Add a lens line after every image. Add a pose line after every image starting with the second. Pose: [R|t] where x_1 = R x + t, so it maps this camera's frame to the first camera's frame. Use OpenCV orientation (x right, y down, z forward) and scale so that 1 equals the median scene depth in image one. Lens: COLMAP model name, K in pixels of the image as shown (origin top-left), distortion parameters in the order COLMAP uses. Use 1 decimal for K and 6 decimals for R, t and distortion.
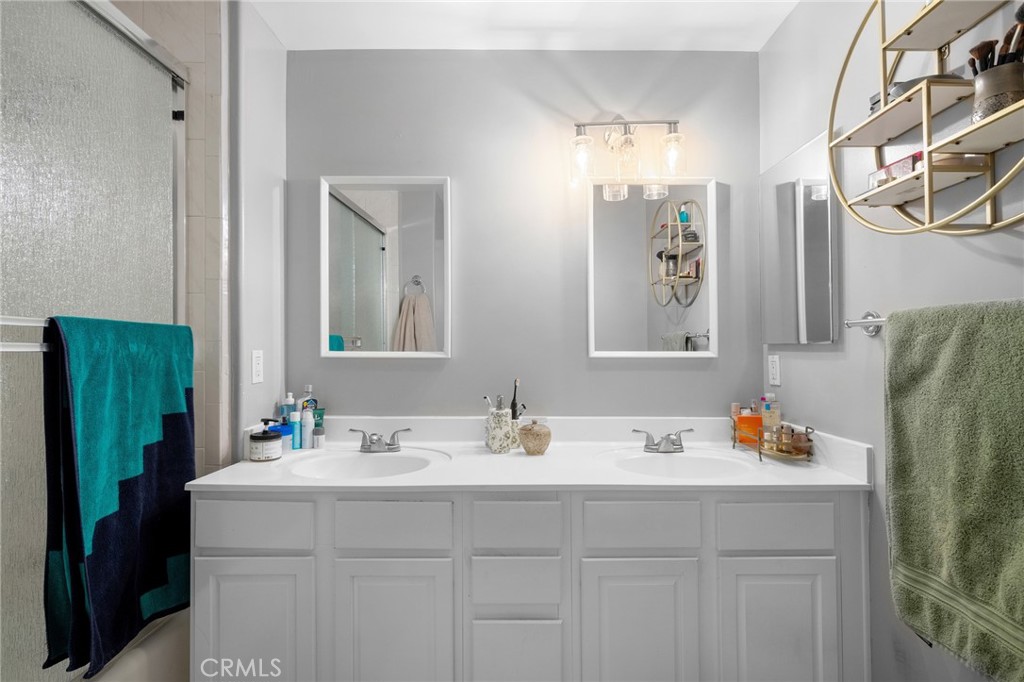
lens RADIAL K [[458.9, 0, 516.0], [0, 458.9, 338.5], [0, 0, 1]] dist [-0.001410, -0.000307]
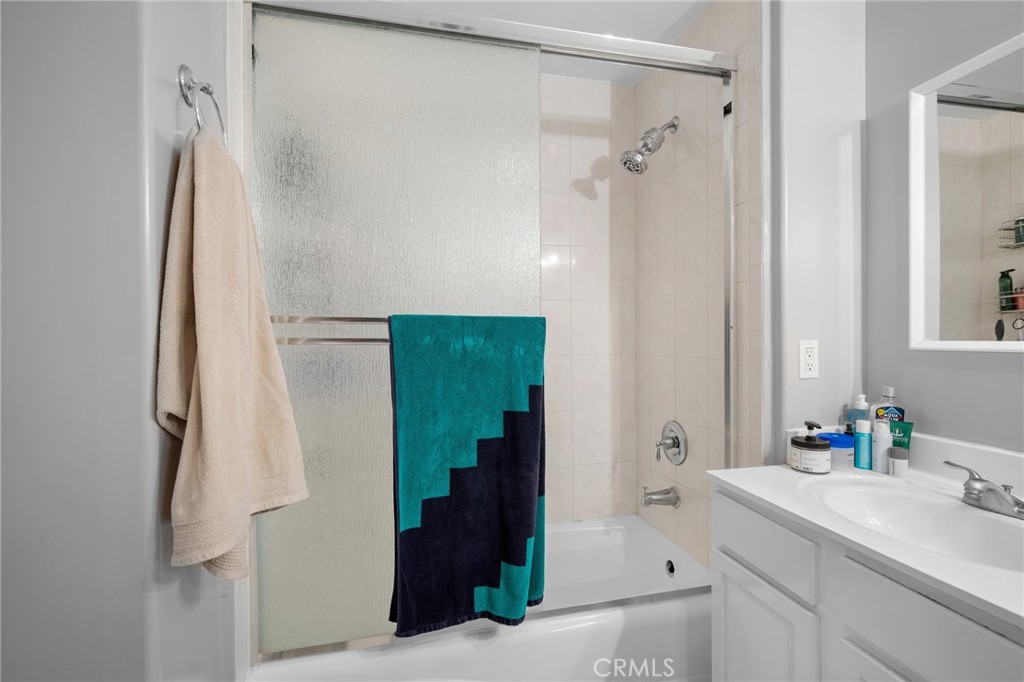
lens RADIAL K [[420.8, 0, 512.1], [0, 420.8, 343.4], [0, 0, 1]] dist [0.009774, -0.000050]
pose [[0.293301, 0.014937, -0.955904, 0.027849], [0.022637, 0.999489, 0.022564, 0.001590], [0.955752, -0.028256, 0.292813, 0.255085]]
